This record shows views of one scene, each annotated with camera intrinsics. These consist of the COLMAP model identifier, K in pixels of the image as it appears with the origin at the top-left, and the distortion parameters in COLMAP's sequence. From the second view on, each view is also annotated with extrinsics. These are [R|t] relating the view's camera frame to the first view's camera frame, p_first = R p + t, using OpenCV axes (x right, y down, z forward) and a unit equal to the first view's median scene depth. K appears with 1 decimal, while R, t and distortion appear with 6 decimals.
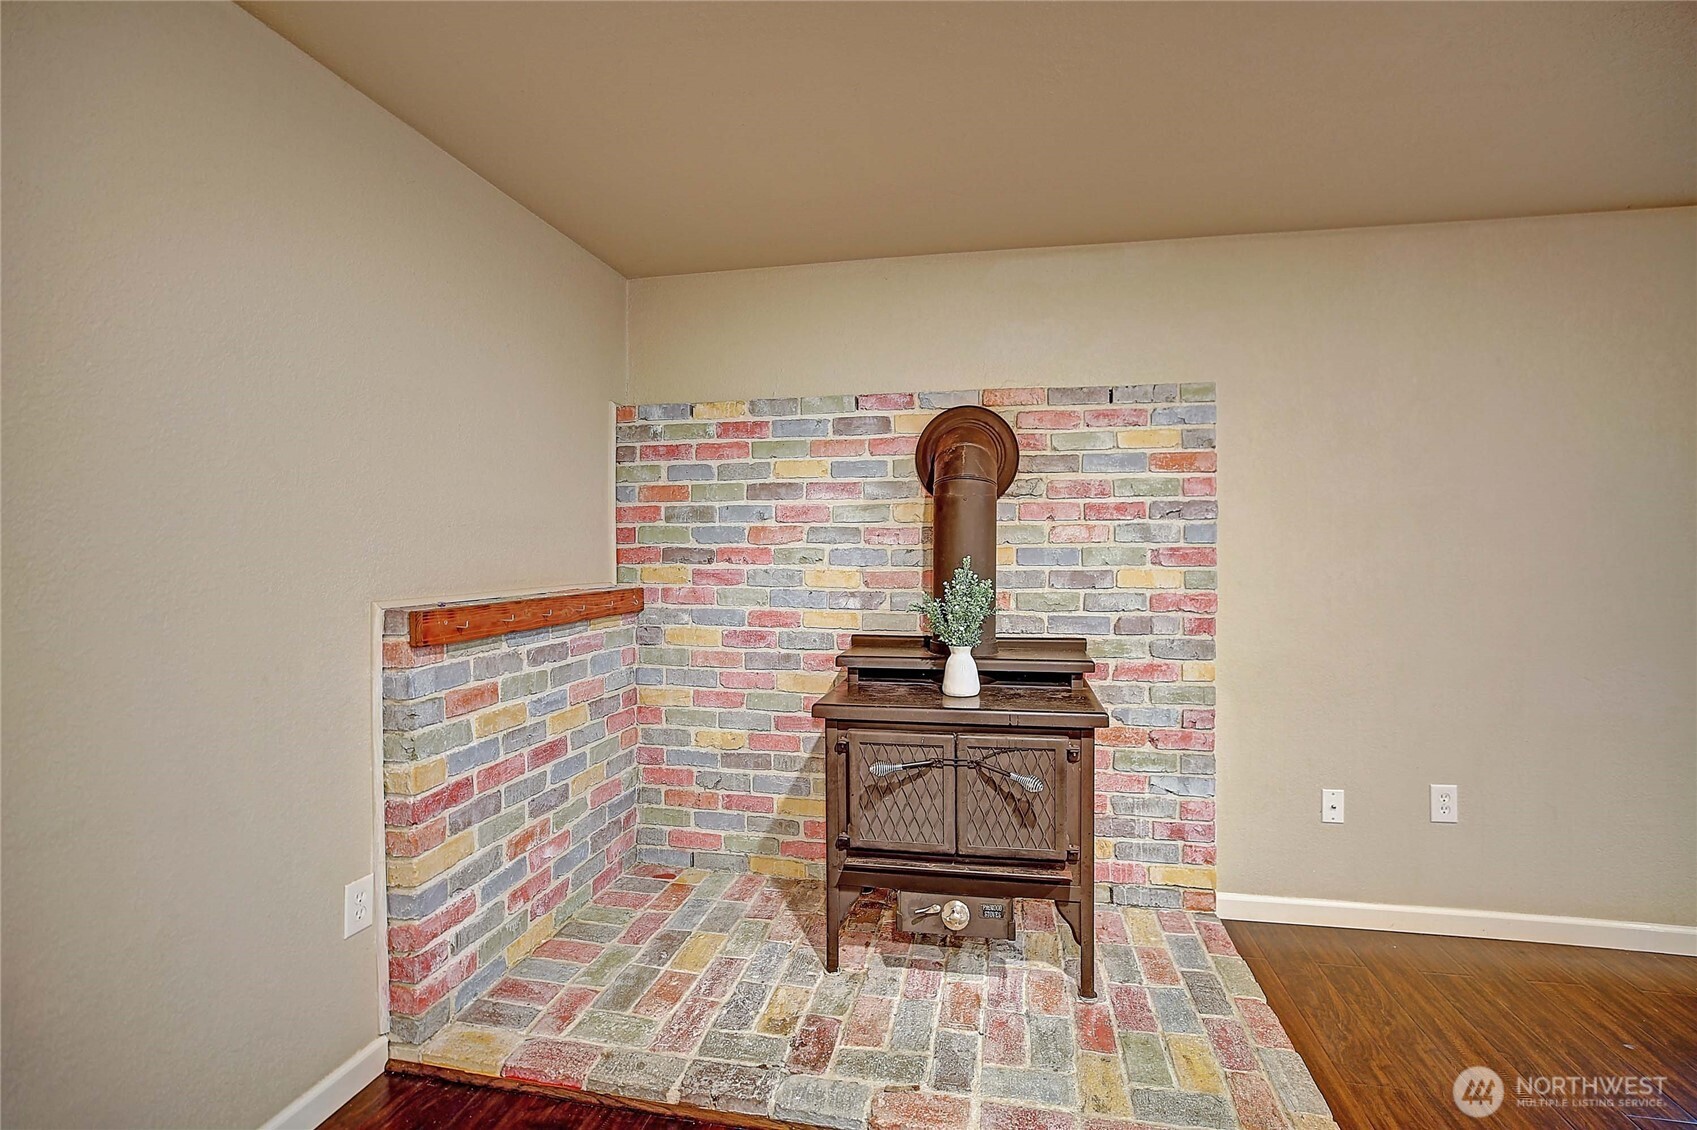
lens RADIAL K [[771.8, 0, 871.5], [0, 771.8, 547.3], [0, 0, 1]] dist [-0.029758, 0.006755]
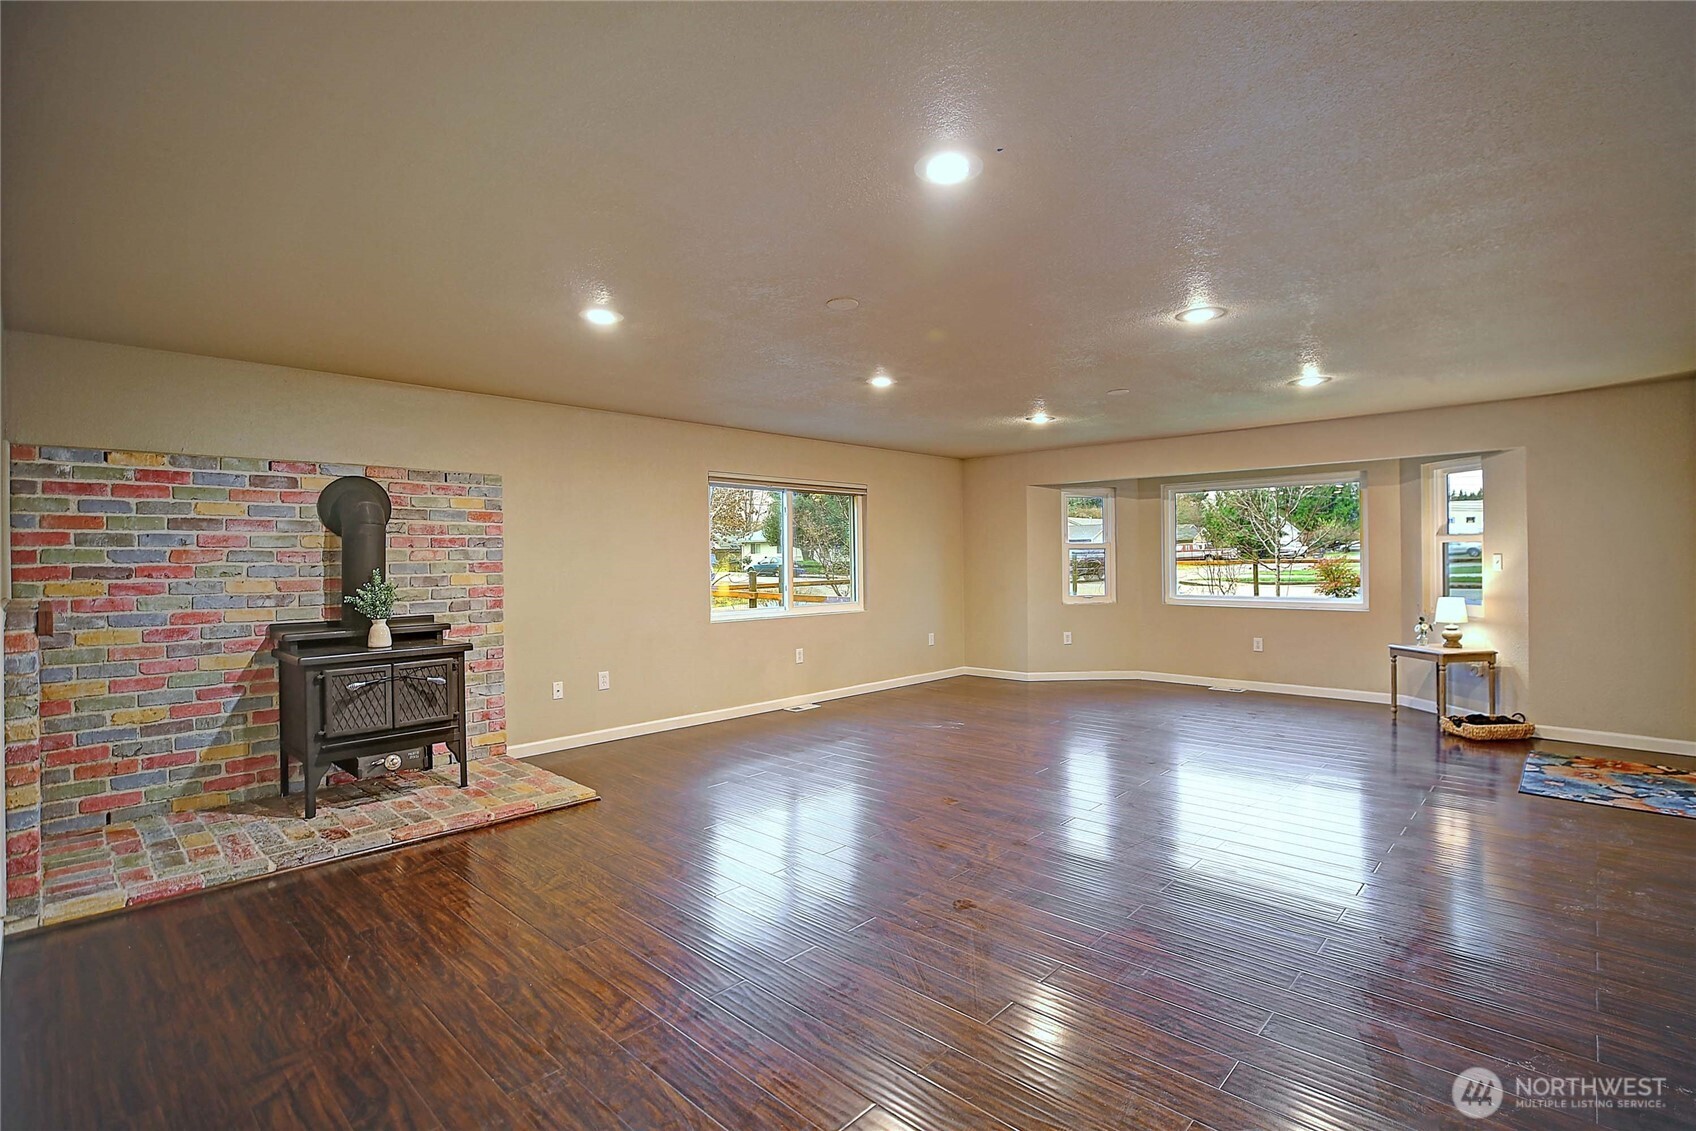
lens RADIAL K [[771.3, 0, 843.2], [0, 771.3, 561.8], [0, 0, 1]] dist [-0.029758, 0.006755]
pose [[0.551826, -0.008598, 0.833915, -0.658255], [0.011055, 0.999934, 0.002994, 0.002545], [-0.833886, 0.007567, 0.551885, -0.741486]]
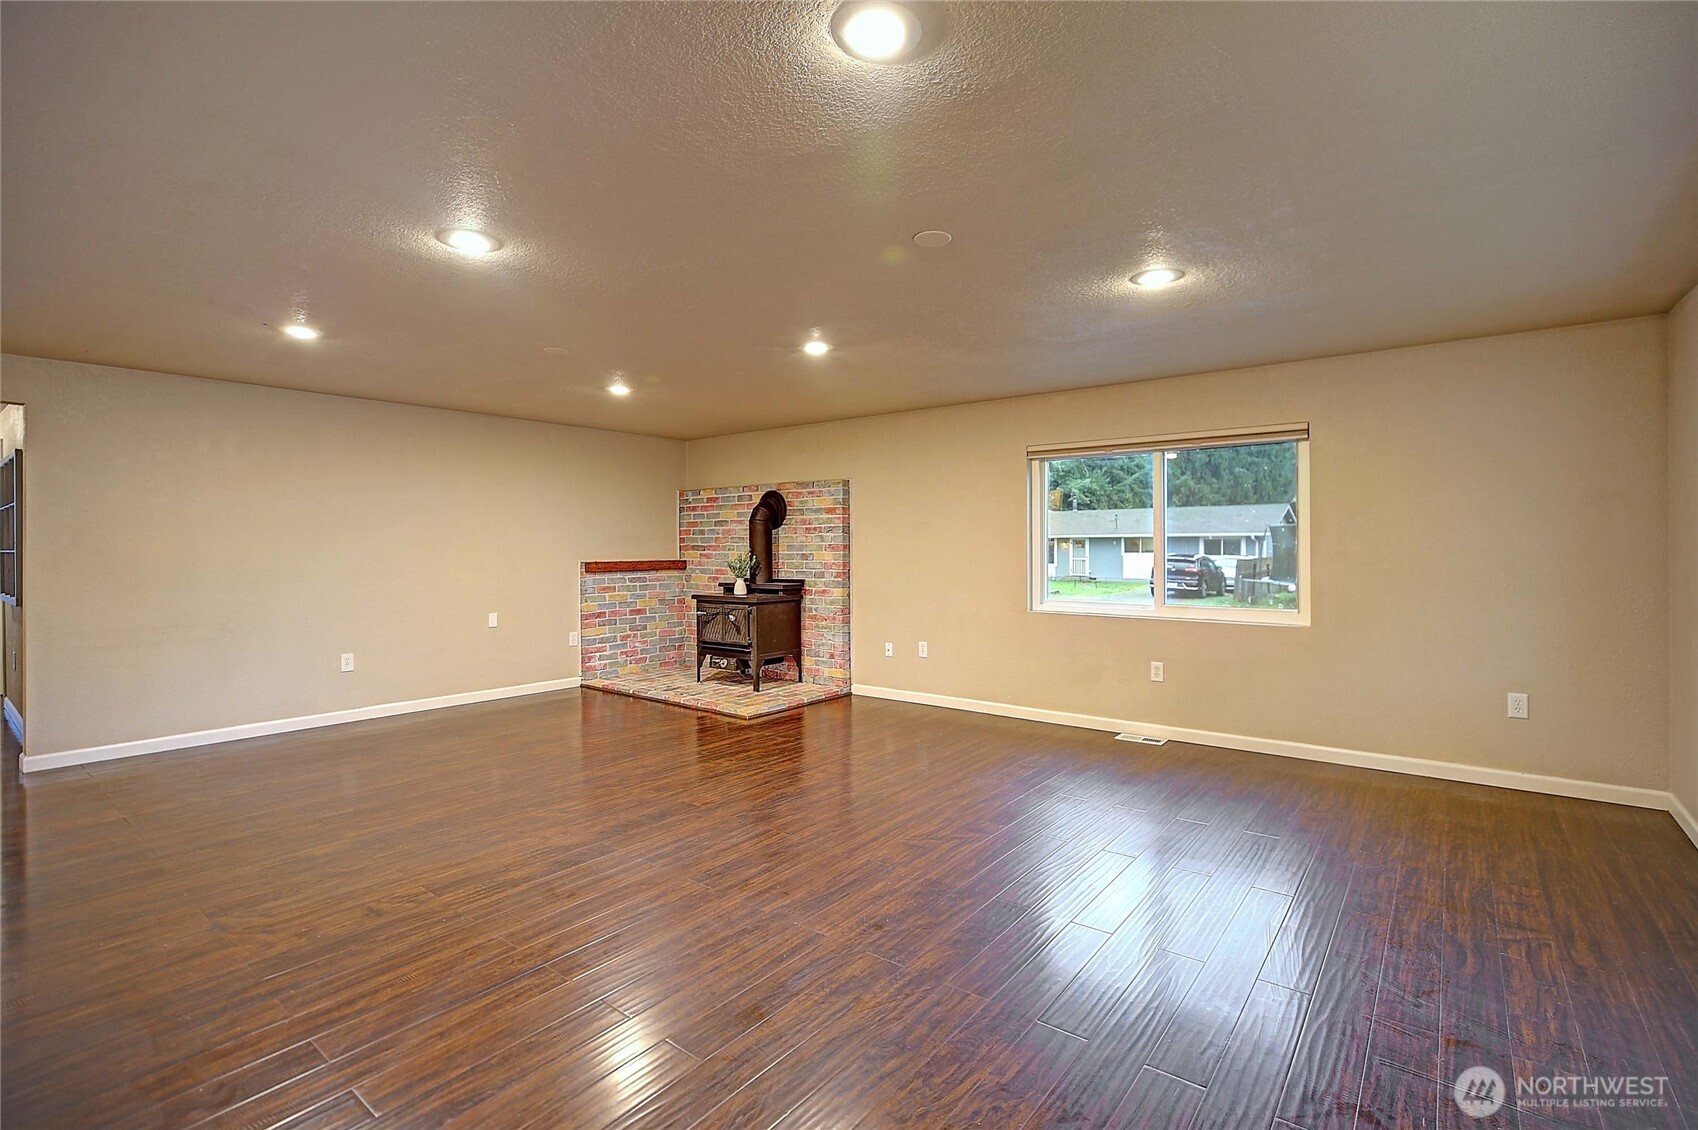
lens RADIAL K [[772.3, 0, 872.9], [0, 772.3, 531.6], [0, 0, 1]] dist [-0.029758, 0.006755]
pose [[0.894177, -0.012306, -0.447544, 1.644111], [0.005373, 0.999845, -0.016759, 0.002650], [0.447680, 0.012581, 0.894105, -1.220446]]
